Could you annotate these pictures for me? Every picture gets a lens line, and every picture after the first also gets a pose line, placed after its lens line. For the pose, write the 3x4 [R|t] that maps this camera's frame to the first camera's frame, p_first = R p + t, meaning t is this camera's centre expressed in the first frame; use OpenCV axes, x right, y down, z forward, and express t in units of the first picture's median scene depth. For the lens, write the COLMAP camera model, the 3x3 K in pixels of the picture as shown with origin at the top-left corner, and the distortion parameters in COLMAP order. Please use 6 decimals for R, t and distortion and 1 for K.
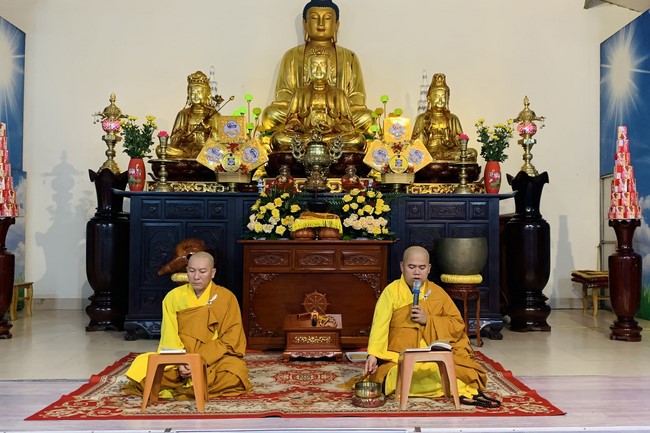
lens RADIAL K [[631.9, 0, 346.4], [0, 631.9, 228.9], [0, 0, 1]] dist [0.111349, -0.201558]
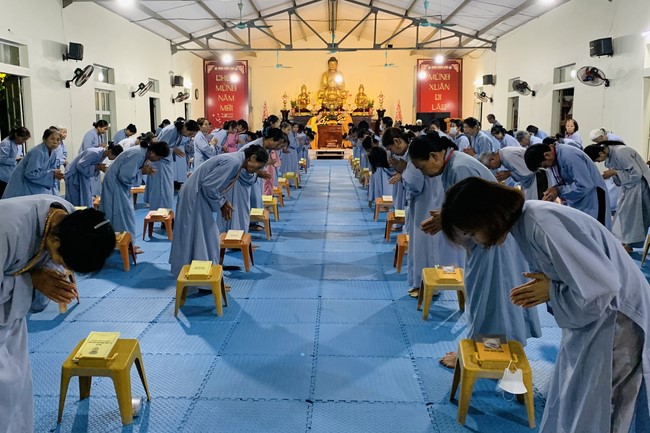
lens RADIAL K [[577.7, 0, 310.3], [0, 577.7, 214.1], [0, 0, 1]] dist [0.084636, -0.144487]
pose [[0.997217, 0.006651, -0.074256, 0.112281], [0.006332, 0.984858, 0.173245, -0.078143], [0.074284, -0.173233, 0.982076, -3.220955]]
